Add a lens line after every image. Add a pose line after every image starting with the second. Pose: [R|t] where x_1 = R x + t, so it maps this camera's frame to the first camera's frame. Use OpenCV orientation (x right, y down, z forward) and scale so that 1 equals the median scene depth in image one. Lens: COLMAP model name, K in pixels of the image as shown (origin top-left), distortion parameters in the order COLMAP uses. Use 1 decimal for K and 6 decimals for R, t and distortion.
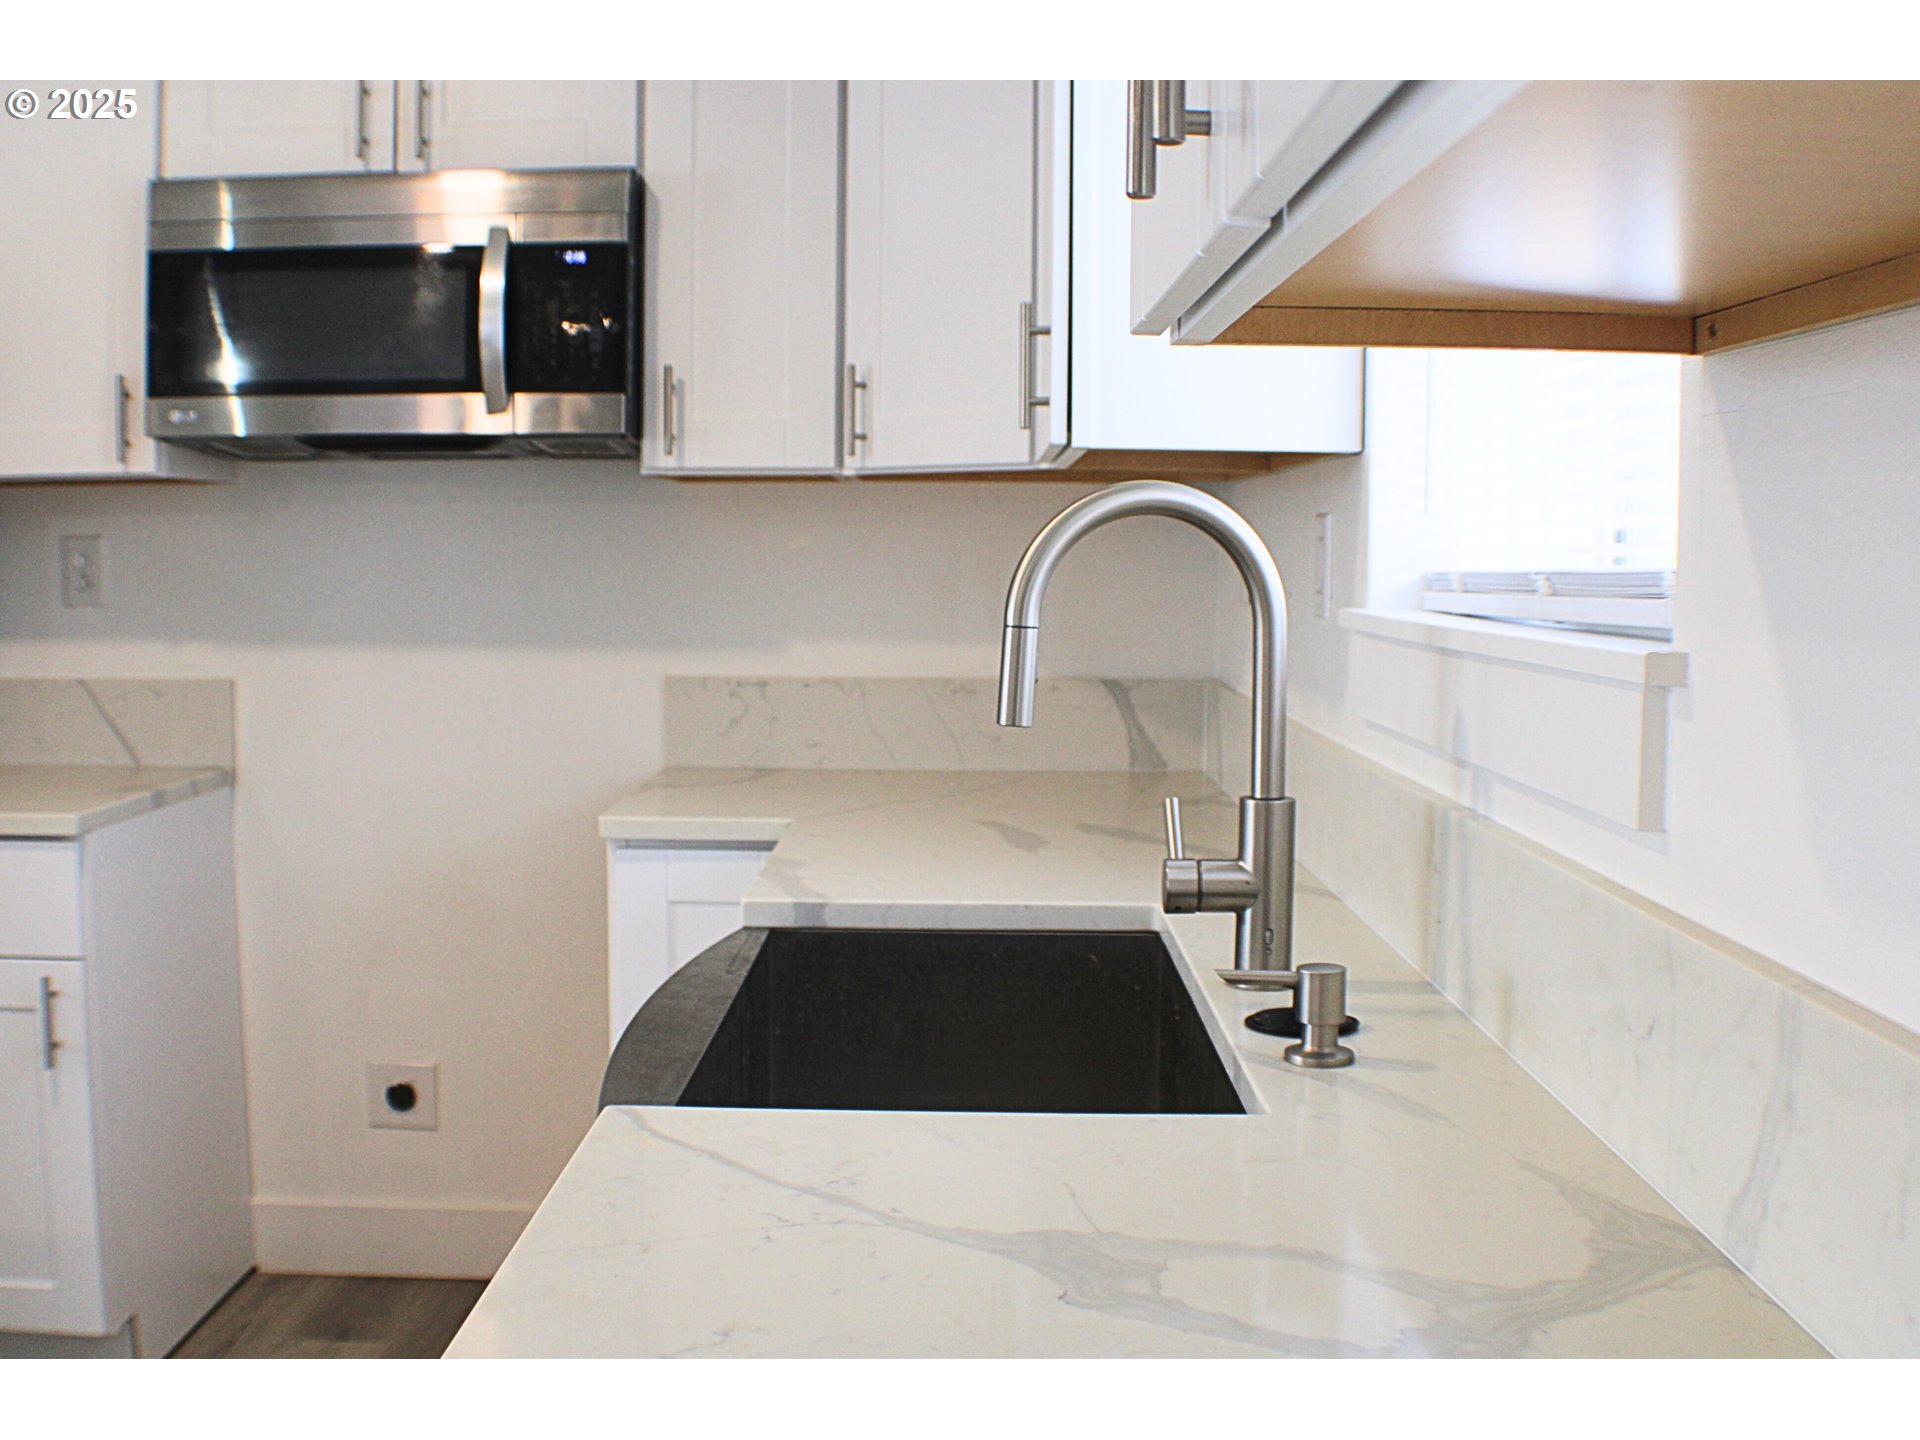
lens RADIAL K [[1943.5, 0, 960.0], [0, 1943.5, 720.0], [0, 0, 1]] dist [-0.230765, 0.149475]
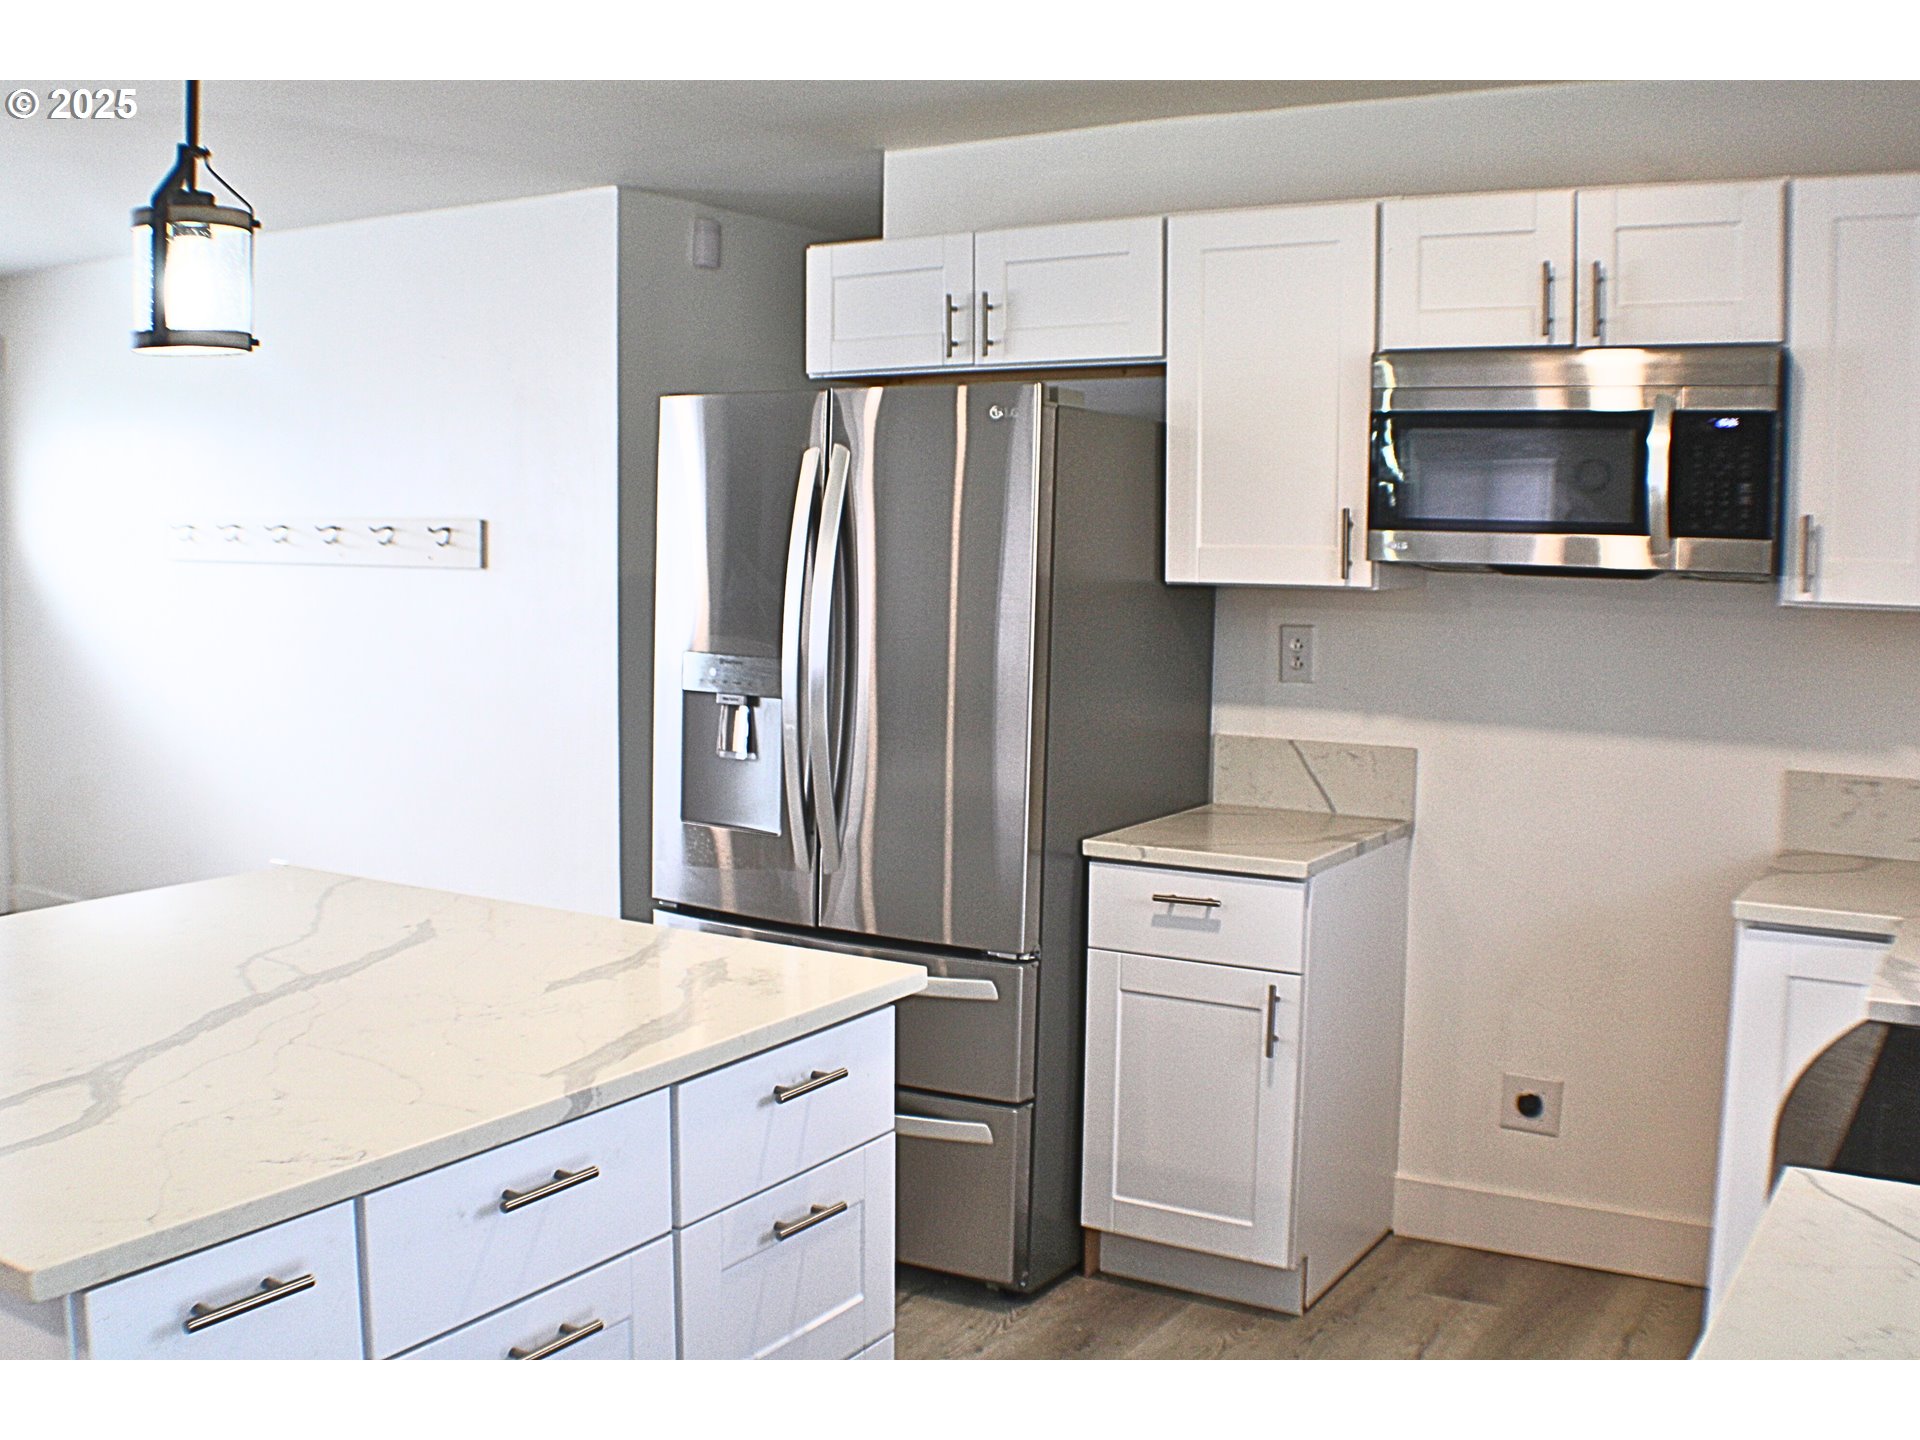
lens RADIAL K [[1903.7, 0, 951.1], [0, 1903.7, 720.9], [0, 0, 1]] dist [-0.207734, 0.102826]
pose [[0.850600, 0.054061, -0.523027, -0.008201], [-0.050373, 0.998504, 0.021284, -0.057157], [0.523395, 0.008243, 0.852050, -0.219328]]
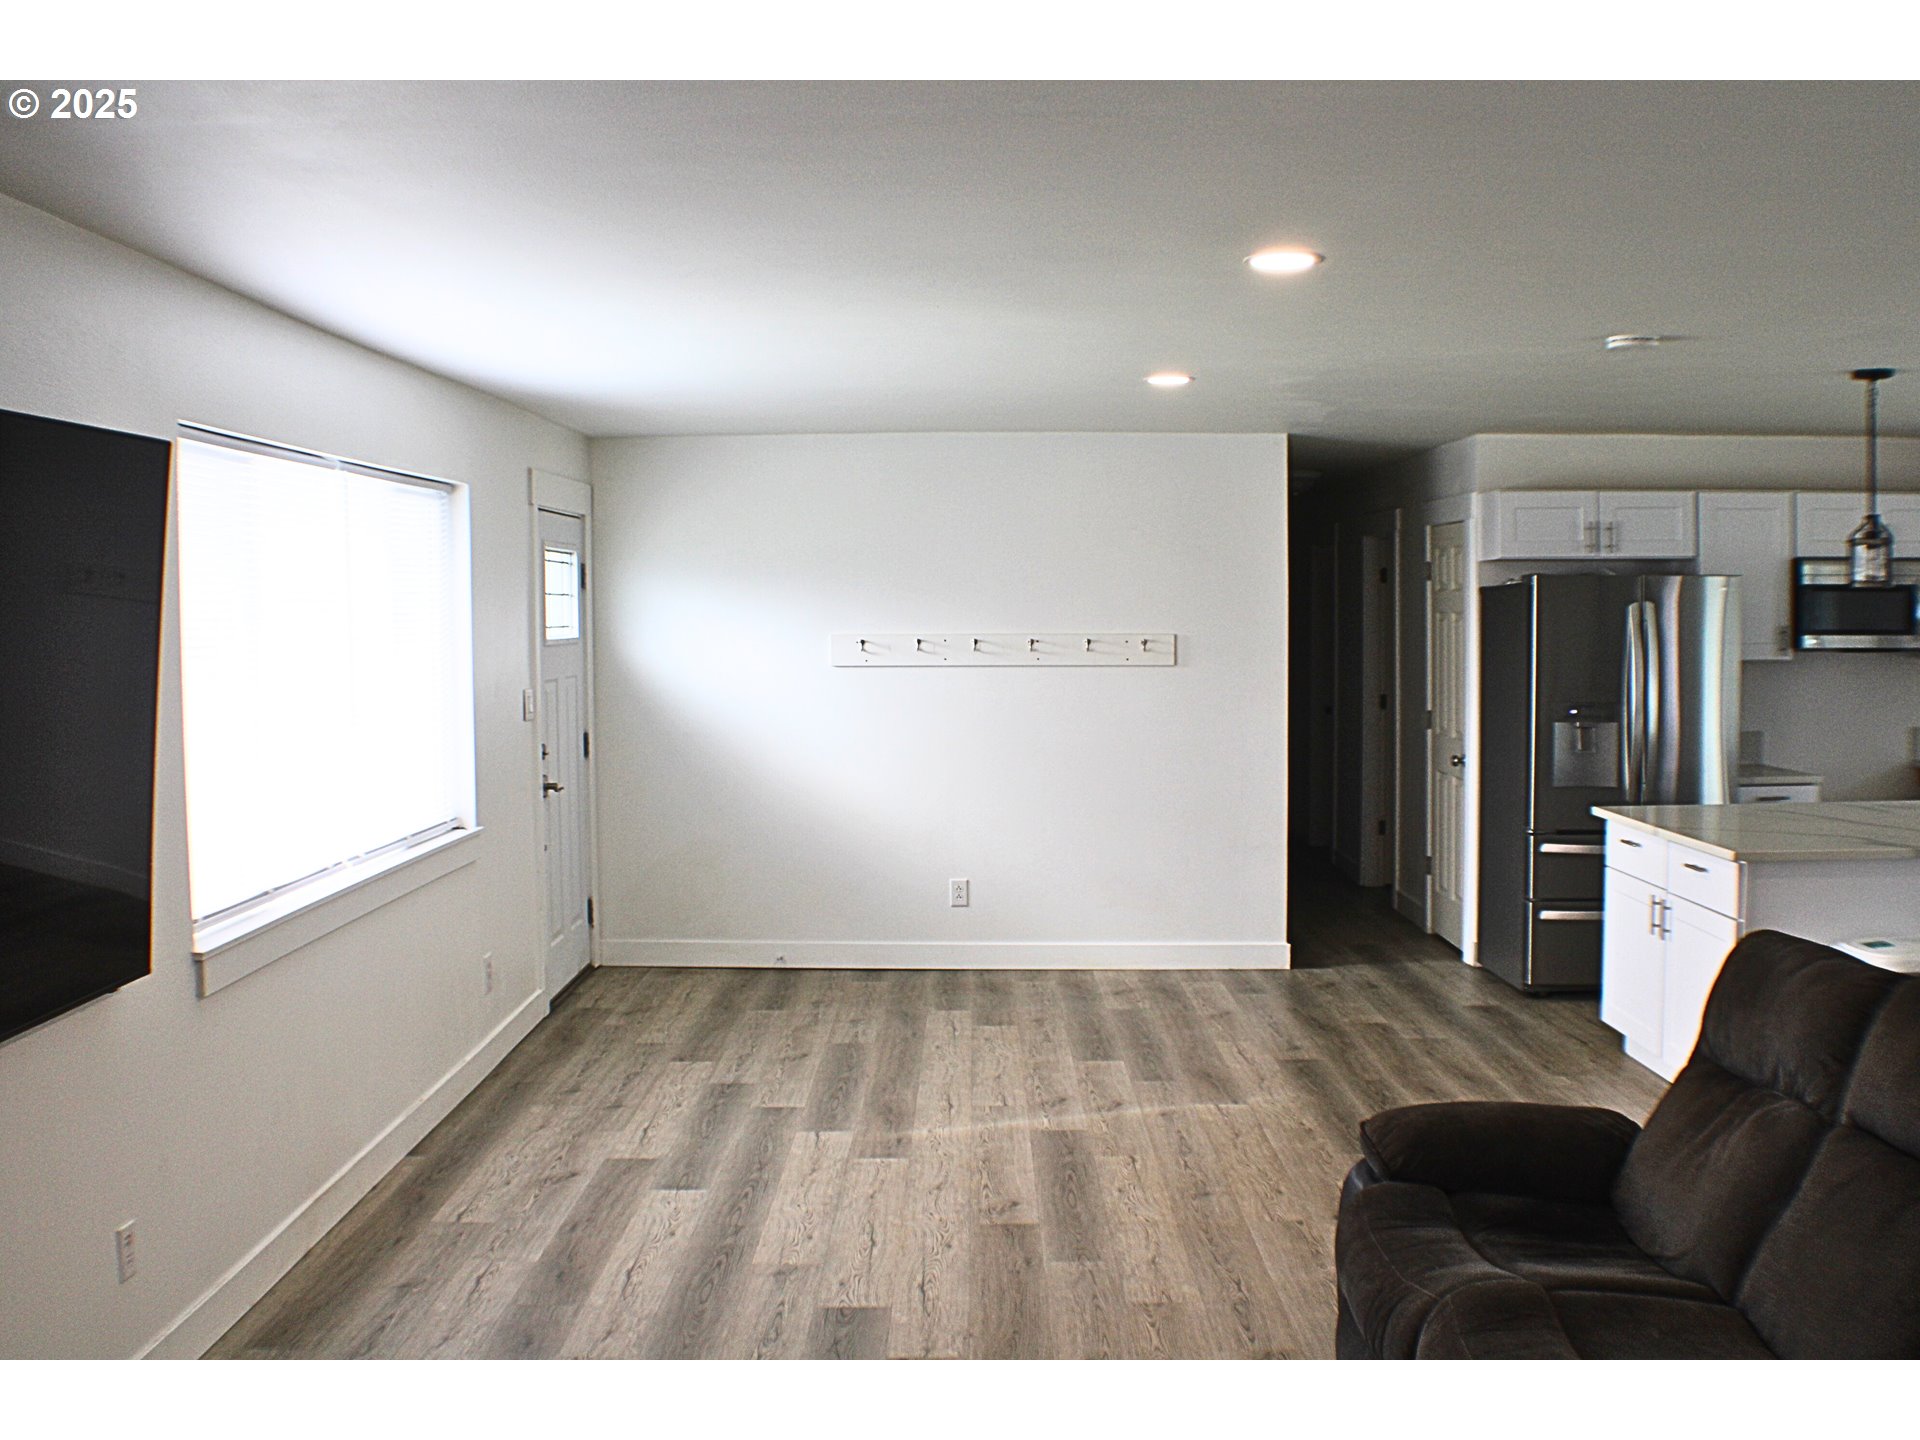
lens RADIAL K [[1903.7, 0, 951.1], [0, 1903.7, 720.9], [0, 0, 1]] dist [-0.207734, 0.102826]
pose [[0.999837, -0.017394, -0.004866, -1.743155], [0.017272, 0.999560, -0.024110, 0.006001], [0.005283, 0.024022, 0.999697, -1.834018]]
